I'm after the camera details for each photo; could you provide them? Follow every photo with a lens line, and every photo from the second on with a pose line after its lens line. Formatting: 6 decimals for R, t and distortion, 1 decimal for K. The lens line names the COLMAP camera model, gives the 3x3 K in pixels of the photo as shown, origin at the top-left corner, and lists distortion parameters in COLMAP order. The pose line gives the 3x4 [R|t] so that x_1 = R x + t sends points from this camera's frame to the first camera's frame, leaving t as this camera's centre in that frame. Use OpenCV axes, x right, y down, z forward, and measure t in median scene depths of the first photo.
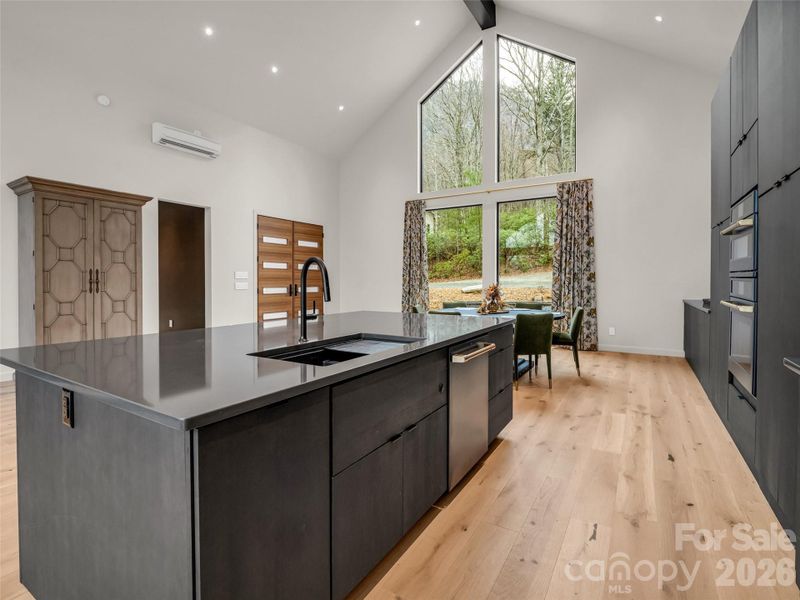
lens RADIAL K [[394.1, 0, 399.3], [0, 394.1, 294.0], [0, 0, 1]] dist [-0.016640, 0.000366]
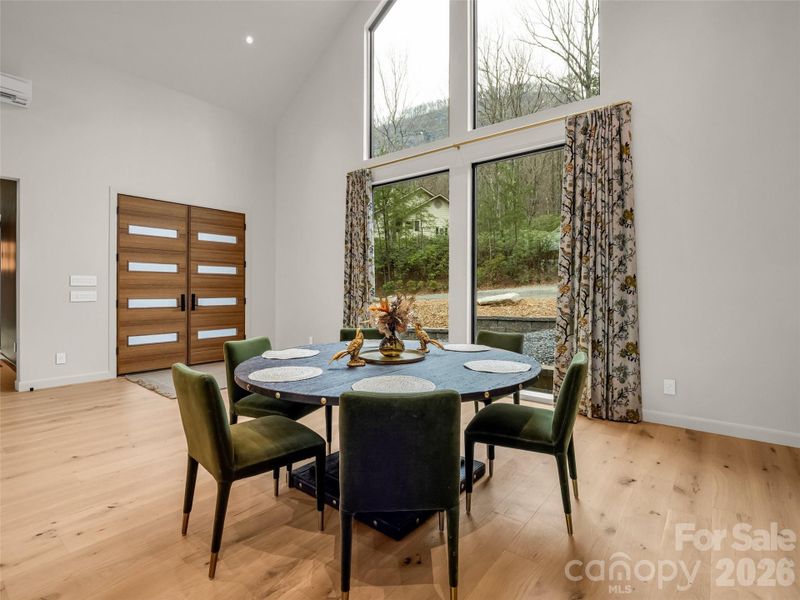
lens RADIAL K [[394.1, 0, 400.3], [0, 394.1, 296.6], [0, 0, 1]] dist [-0.016640, 0.000366]
pose [[0.992332, 0.005295, -0.123488, 0.236385], [-0.007142, 0.999869, -0.014524, -0.015216], [0.123395, 0.015294, 0.992240, 0.413885]]
